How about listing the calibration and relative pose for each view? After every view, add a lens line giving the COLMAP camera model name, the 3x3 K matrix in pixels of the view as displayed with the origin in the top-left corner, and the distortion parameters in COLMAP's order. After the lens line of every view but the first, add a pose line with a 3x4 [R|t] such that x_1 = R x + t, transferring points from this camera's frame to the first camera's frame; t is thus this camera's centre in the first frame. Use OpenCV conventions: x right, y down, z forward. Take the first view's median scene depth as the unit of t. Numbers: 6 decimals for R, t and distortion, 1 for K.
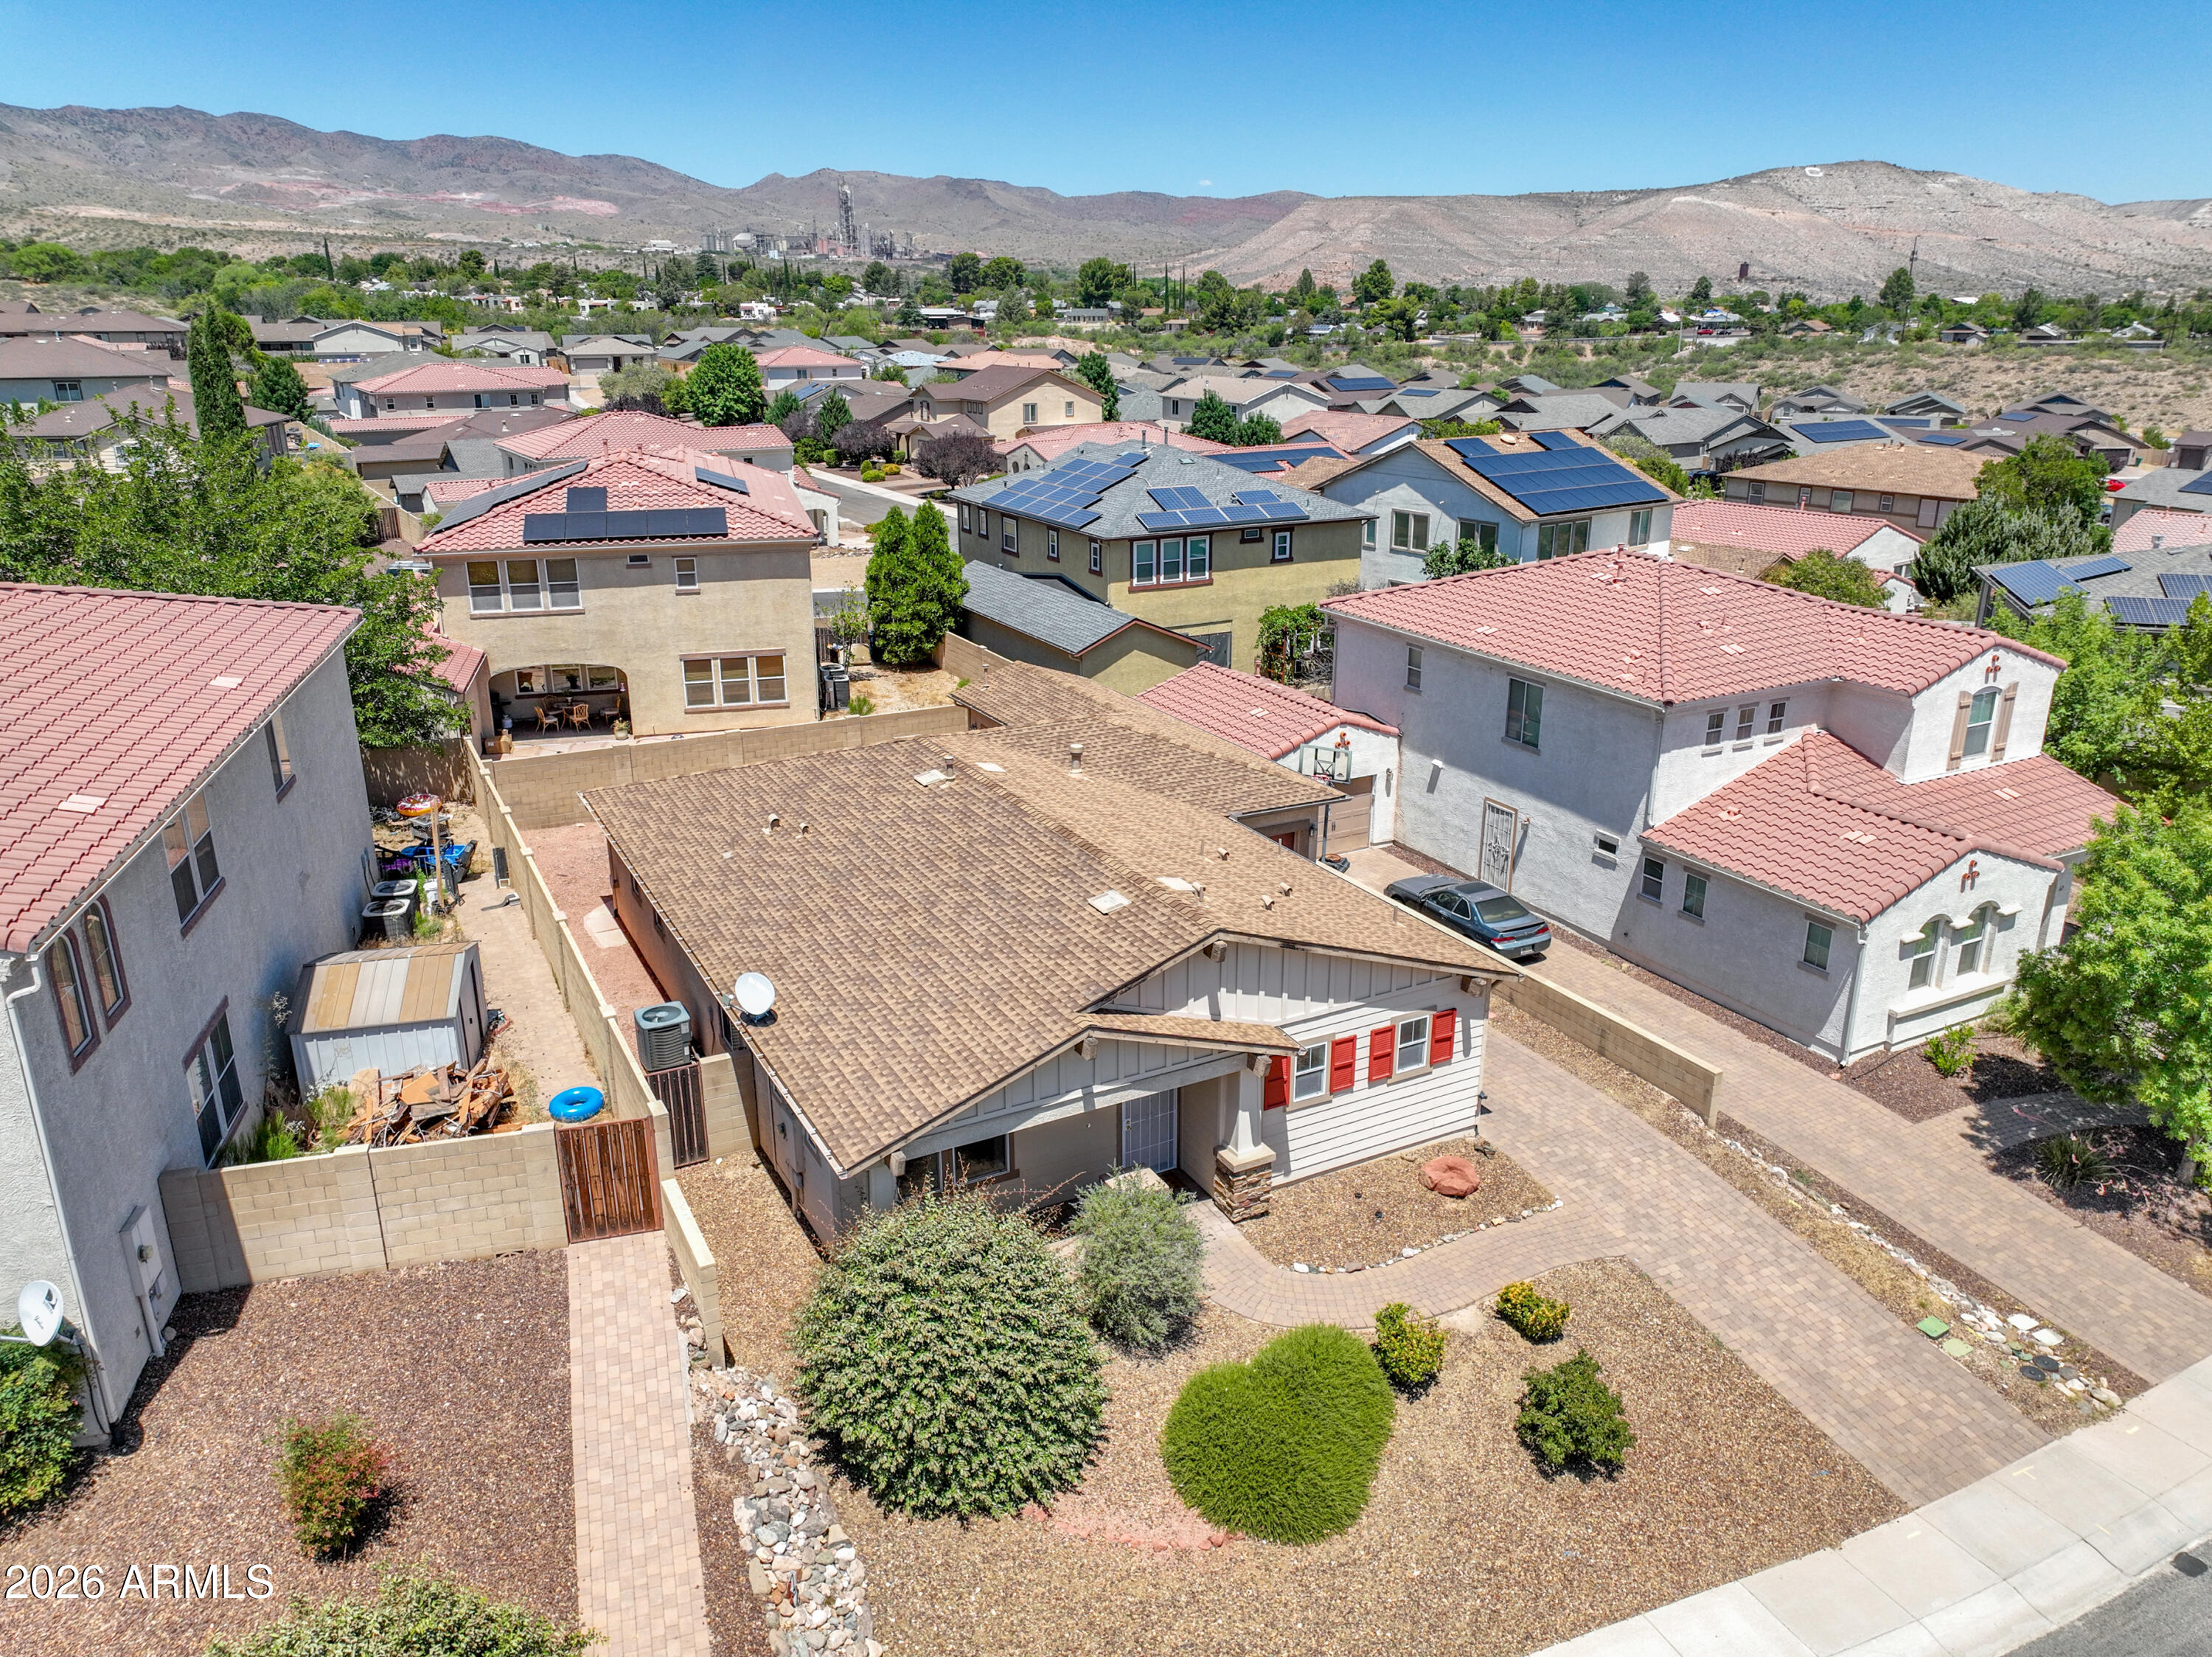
lens RADIAL K [[1552.6, 0, 1110.6], [0, 1552.6, 825.7], [0, 0, 1]] dist [-0.001078, 0.019605]
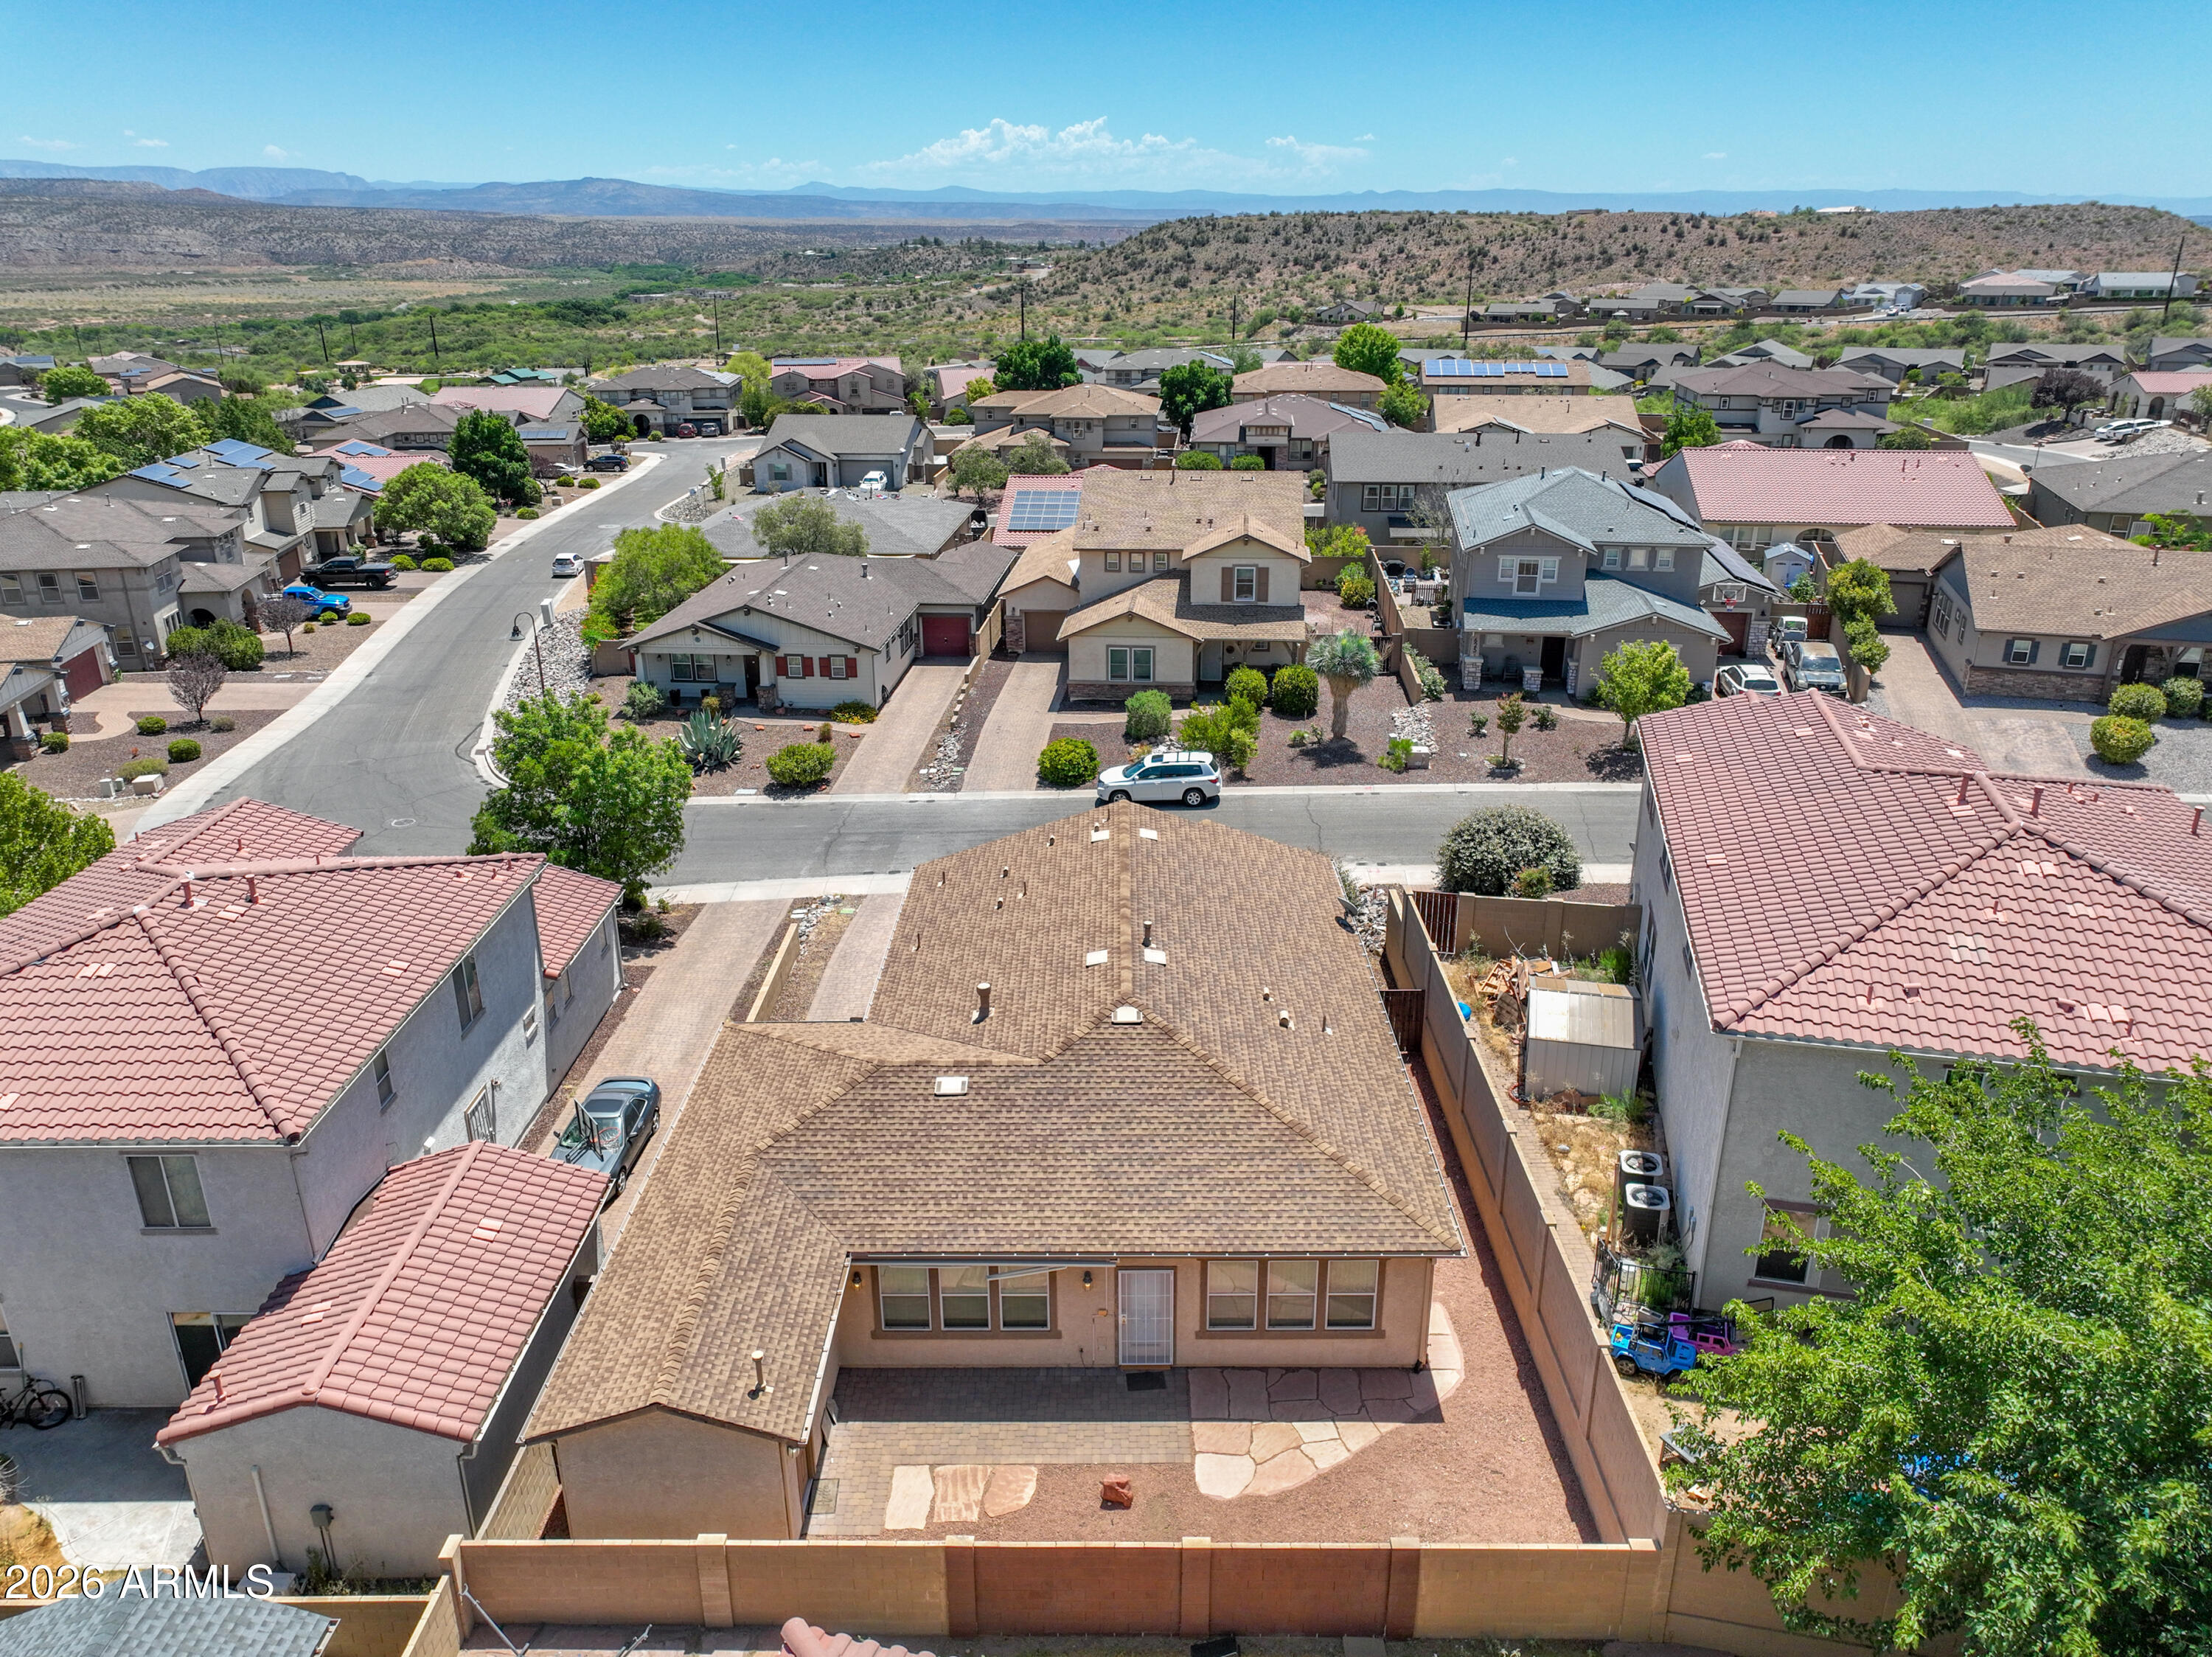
lens RADIAL K [[1552.6, 0, 1108.5], [0, 1552.6, 817.6], [0, 0, 1]] dist [-0.001078, 0.019605]
pose [[-0.880177, -0.170539, 0.442951, -0.443346], [0.152972, 0.781507, 0.604853, -0.627361], [-0.449320, 0.600136, -0.661776, 1.318857]]
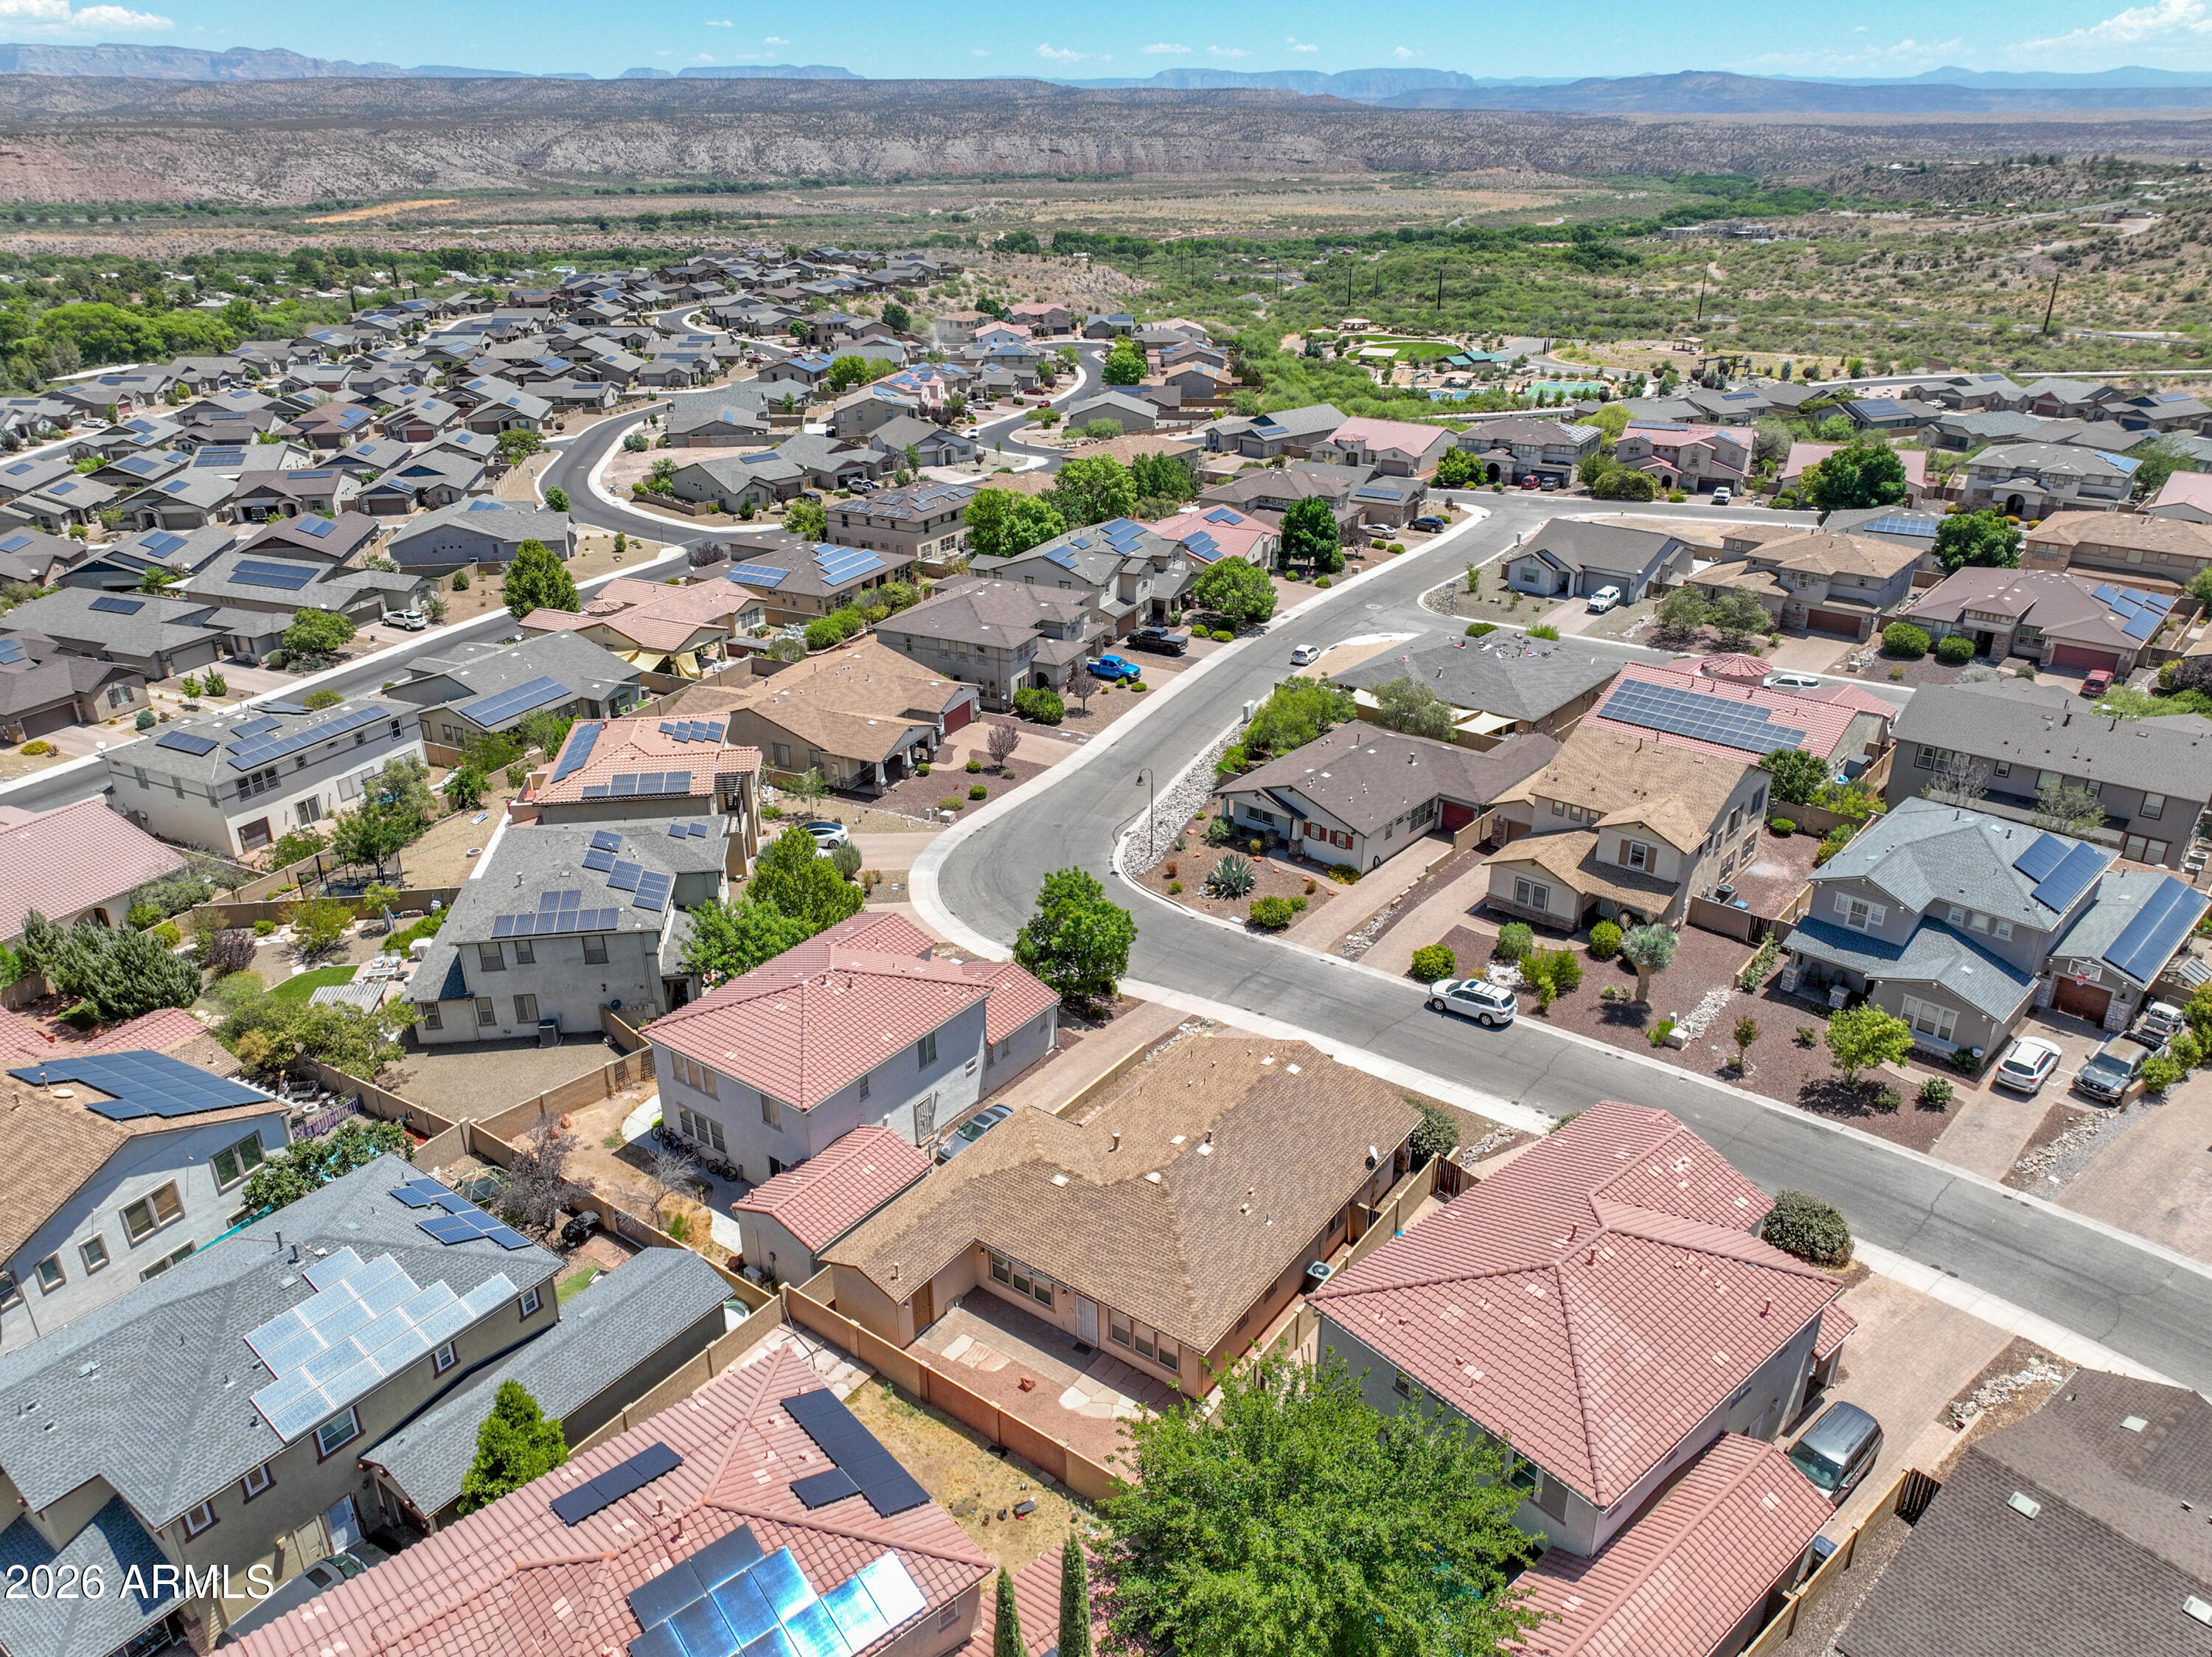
lens RADIAL K [[1552.6, 0, 1109.7], [0, 1552.6, 816.4], [0, 0, 1]] dist [-0.001078, 0.019605]
pose [[-0.436230, -0.367970, 0.821159, -1.270008], [0.294026, 0.804185, 0.516561, -1.195040], [-0.850442, 0.466782, -0.242617, 1.090221]]
